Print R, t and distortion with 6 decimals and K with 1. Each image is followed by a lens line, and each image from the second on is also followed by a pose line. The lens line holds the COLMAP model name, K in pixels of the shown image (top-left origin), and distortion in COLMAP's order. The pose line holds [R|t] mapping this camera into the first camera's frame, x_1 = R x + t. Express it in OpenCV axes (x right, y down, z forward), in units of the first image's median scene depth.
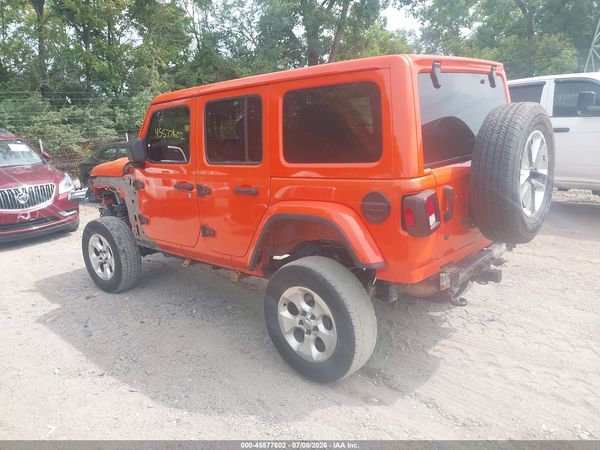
lens RADIAL K [[474.1, 0, 300.0], [0, 474.1, 225.0], [0, 0, 1]] dist [-0.004051, -0.002537]
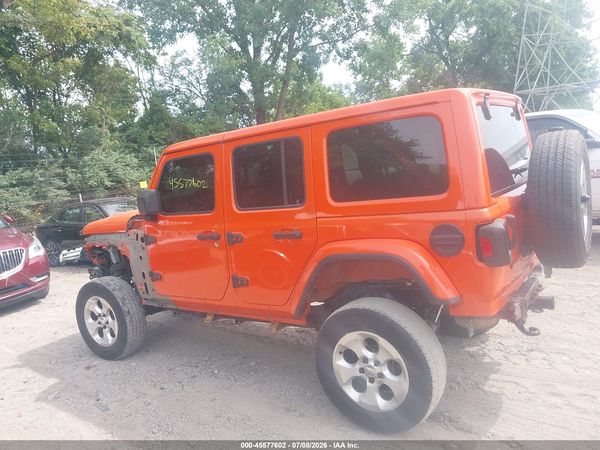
lens RADIAL K [[470.6, 0, 300.4], [0, 470.6, 232.6], [0, 0, 1]] dist [-0.009006, 0.000581]
pose [[0.991487, -0.065332, 0.112627, -0.124745], [0.075137, 0.993533, -0.085123, 0.003039], [-0.106338, 0.092861, 0.989984, 0.041144]]
